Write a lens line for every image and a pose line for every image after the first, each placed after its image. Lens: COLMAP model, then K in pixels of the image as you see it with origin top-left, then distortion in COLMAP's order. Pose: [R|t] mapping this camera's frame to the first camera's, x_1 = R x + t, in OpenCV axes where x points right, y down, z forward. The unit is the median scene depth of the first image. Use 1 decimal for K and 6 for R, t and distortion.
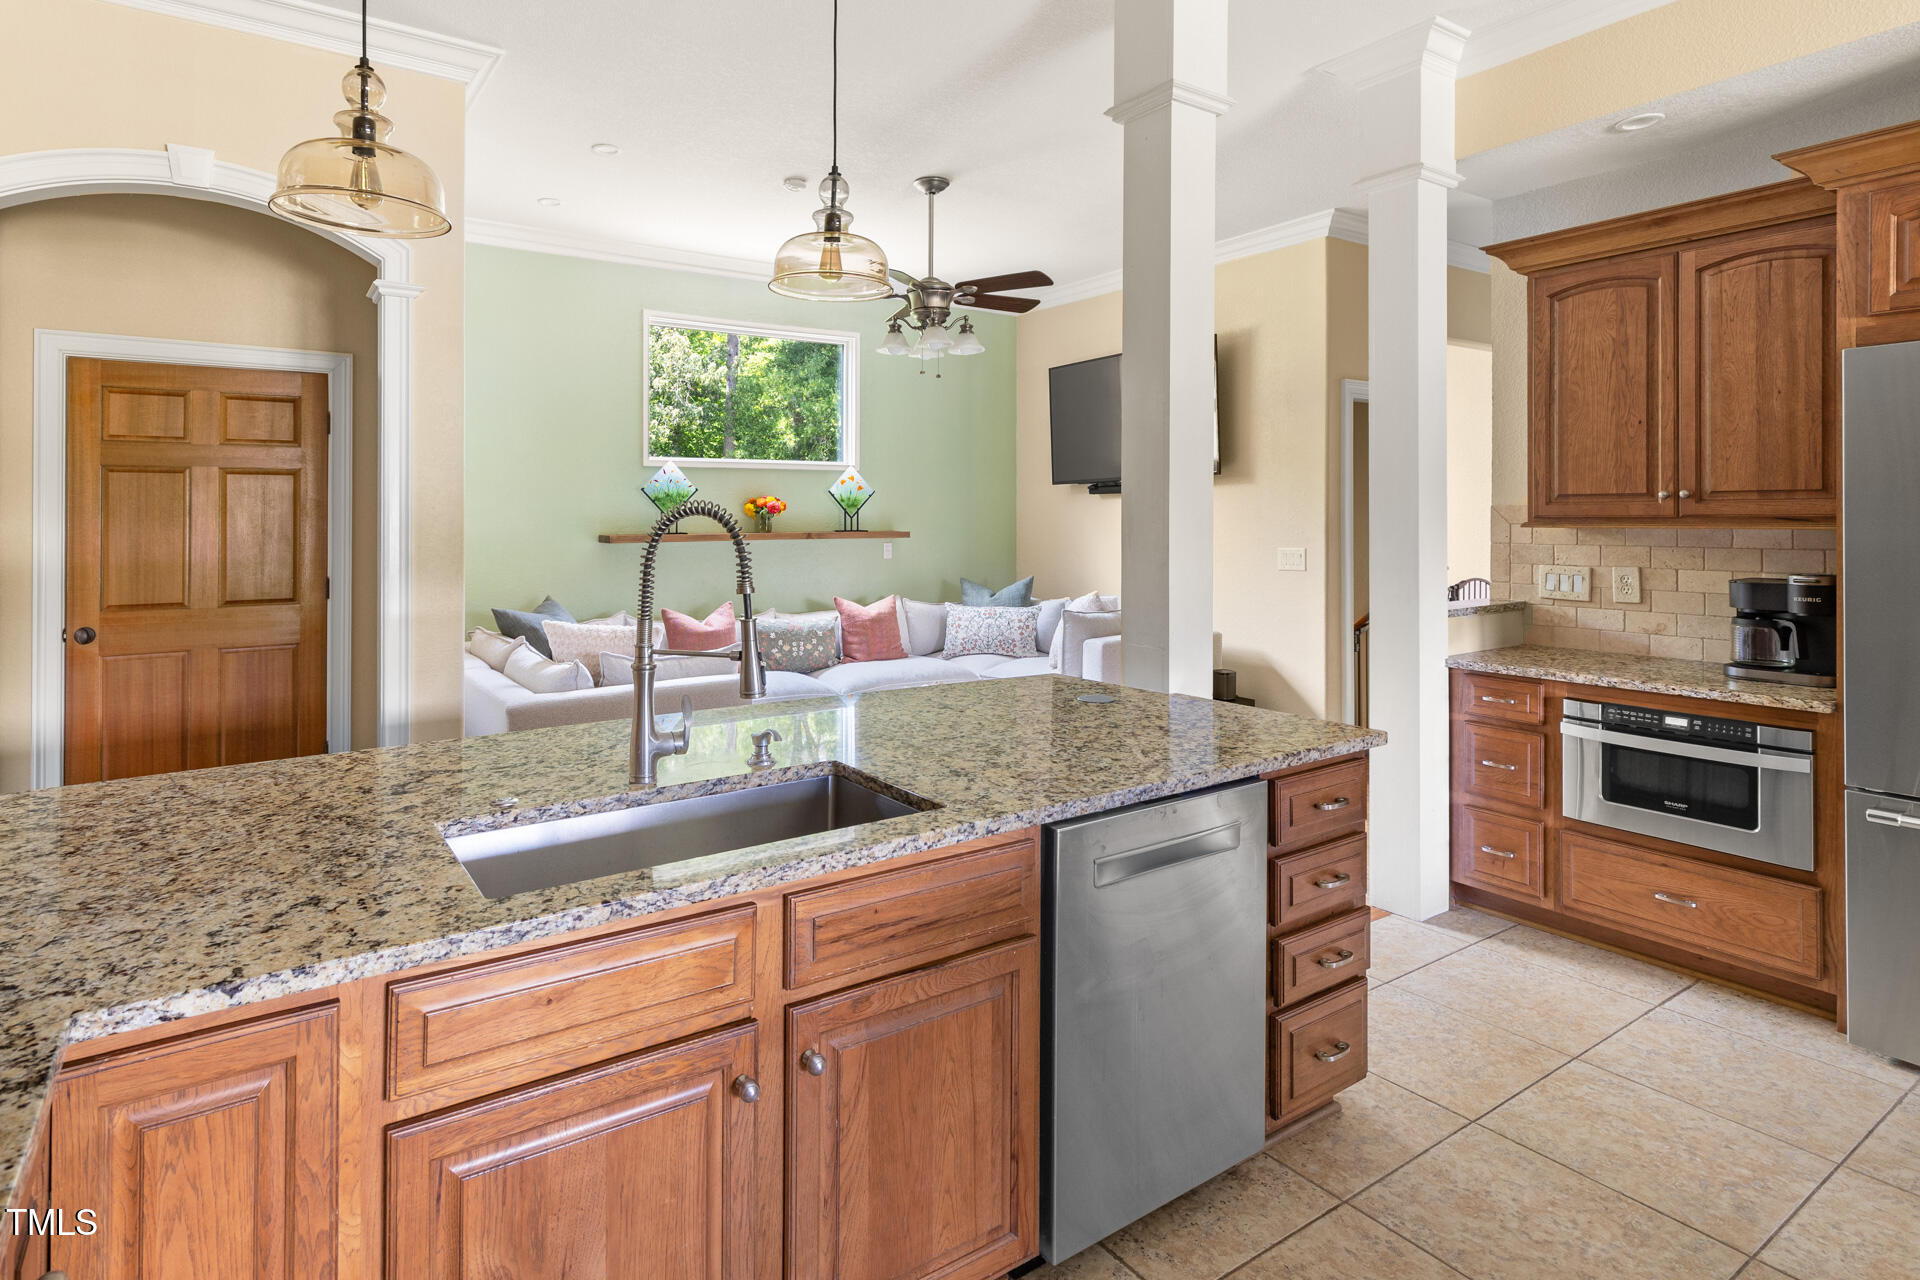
lens RADIAL K [[1011.8, 0, 893.7], [0, 1011.8, 506.1], [0, 0, 1]] dist [0.007039, -0.000559]
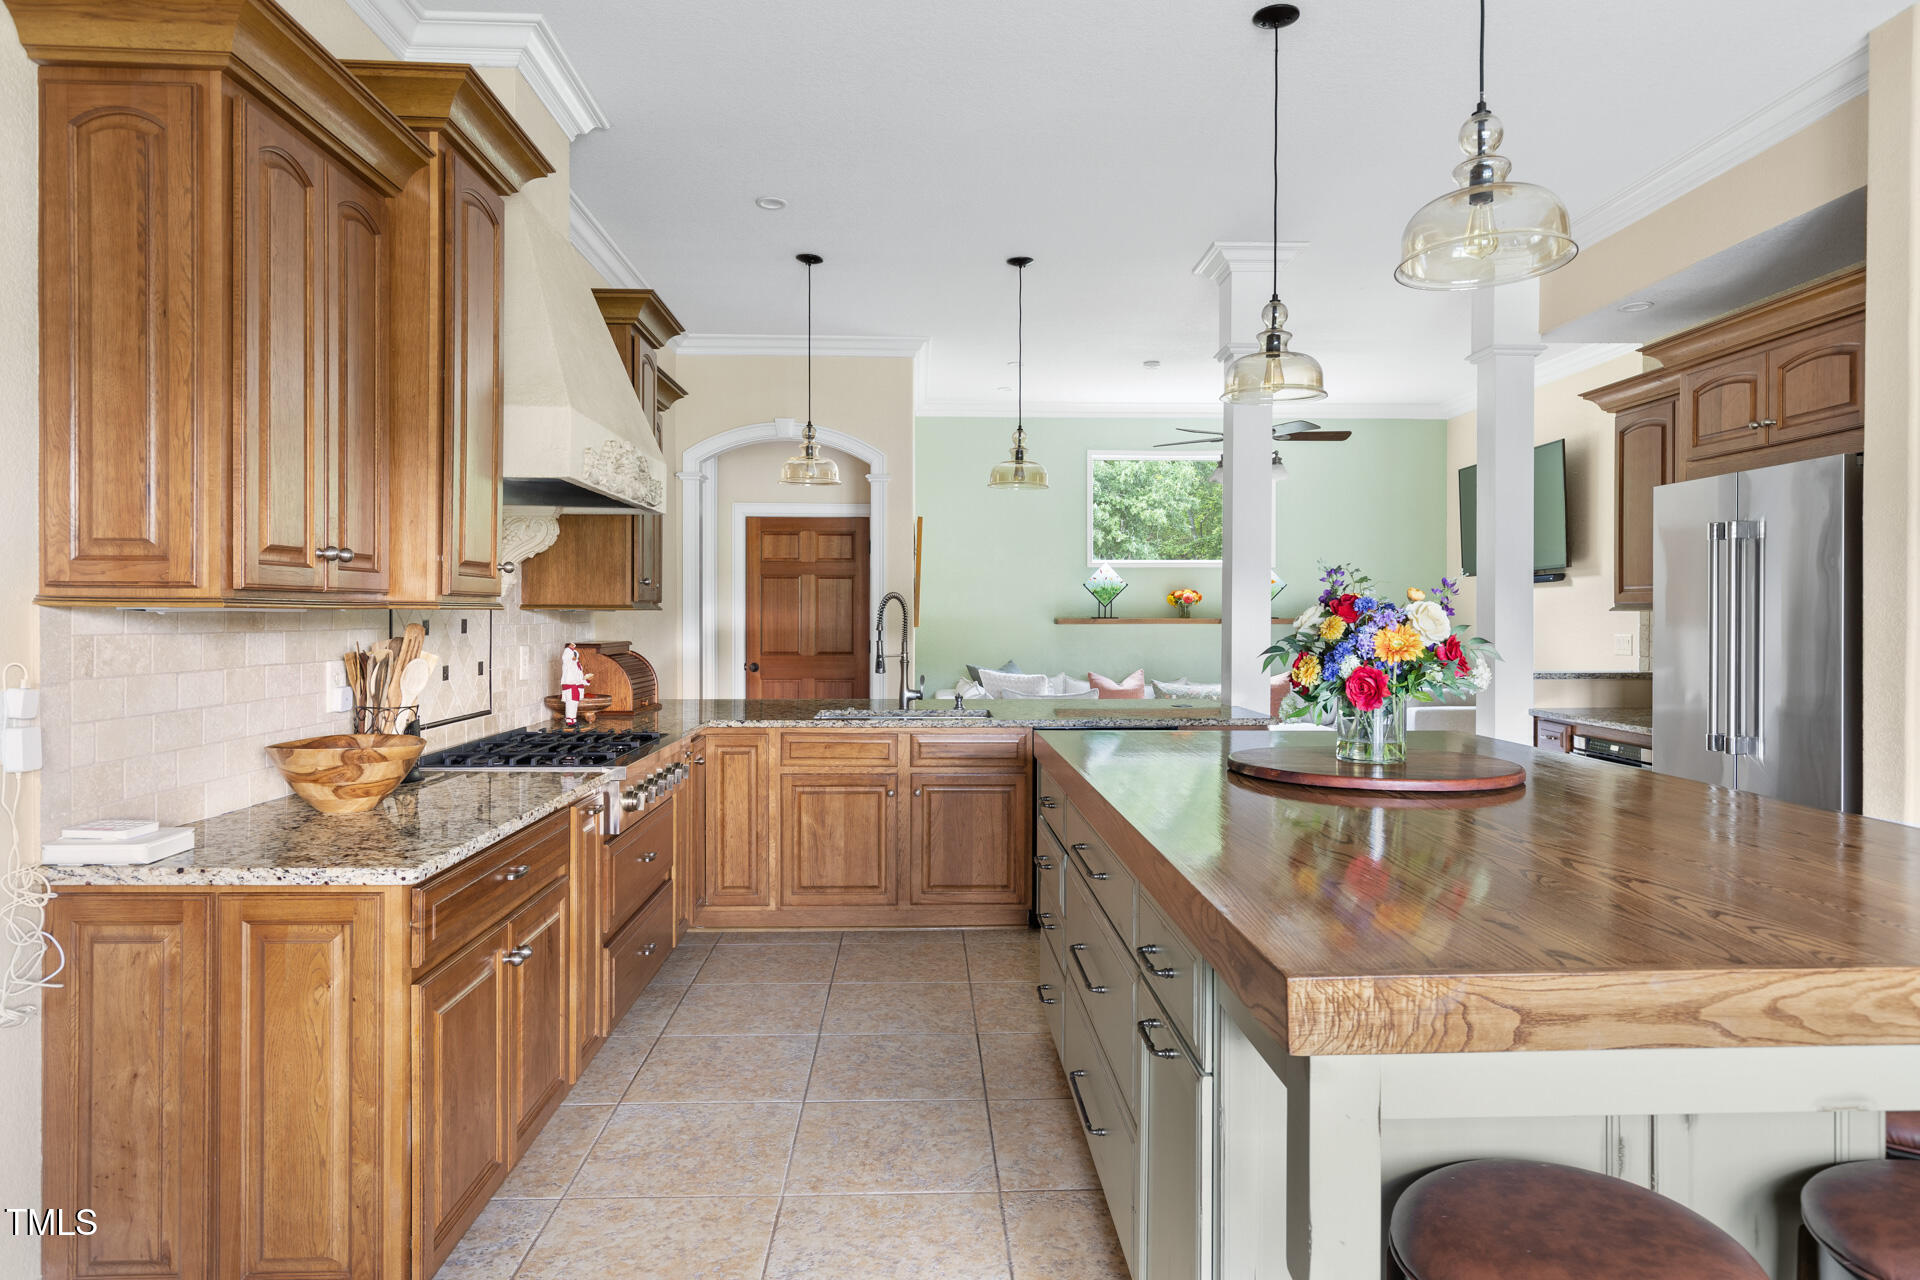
lens RADIAL K [[1149.8, 0, 956.1], [0, 1149.8, 625.7], [0, 0, 1]] dist [0.006602, -0.002111]
pose [[0.856789, 0.010248, -0.515566, 0.577222], [0.000739, 0.999777, 0.021101, 0.007565], [0.515667, -0.018460, 0.856590, -0.581110]]
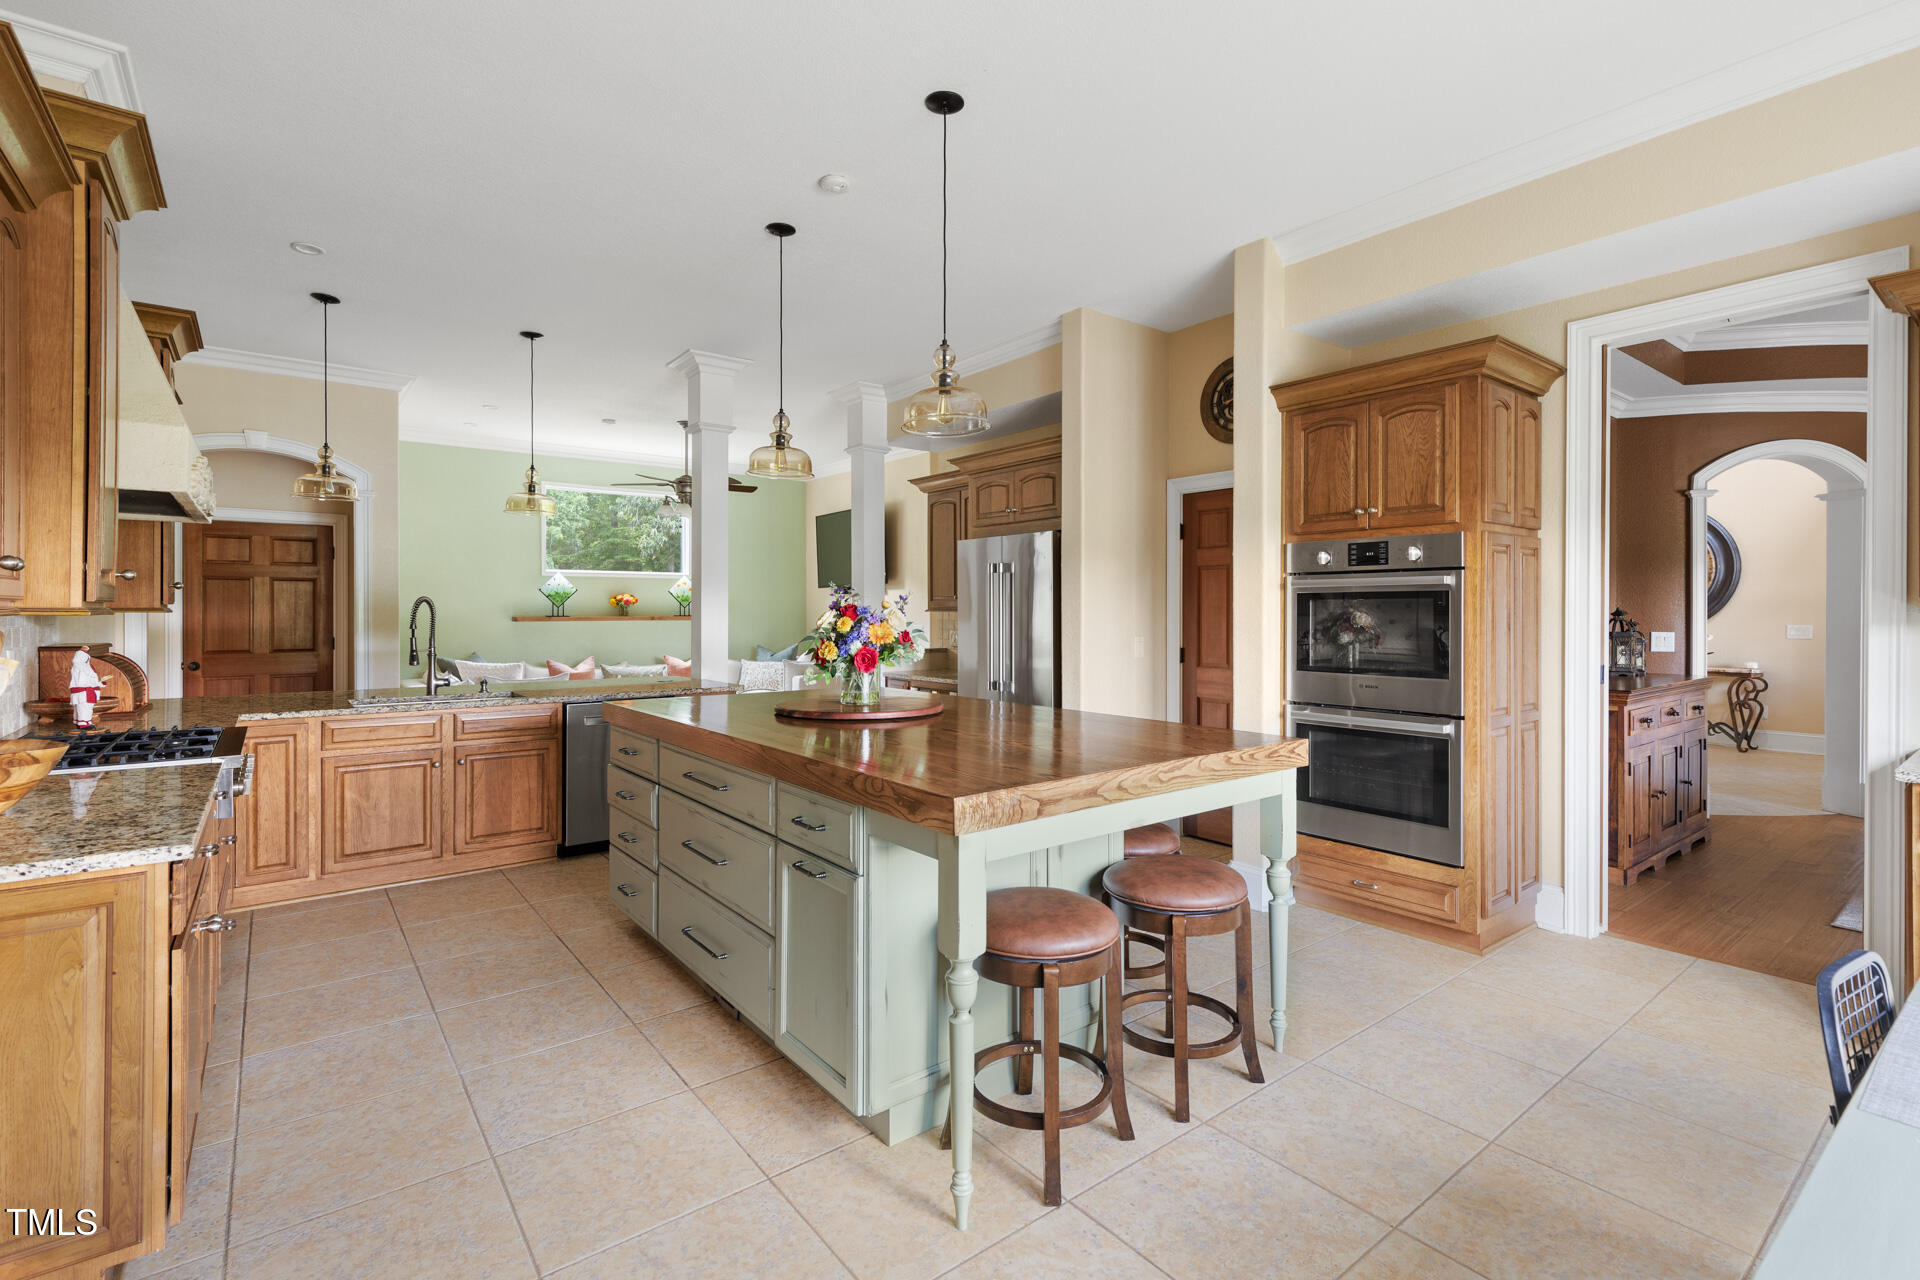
lens RADIAL K [[874.9, 0, 966.7], [0, 874.9, 614.9], [0, 0, 1]] dist [0.004327, 0.000923]
pose [[0.995965, 0.003782, 0.089658, 0.472222], [-0.005047, 0.999891, 0.013885, 0.002006], [-0.089596, -0.014281, 0.995876, -0.729672]]
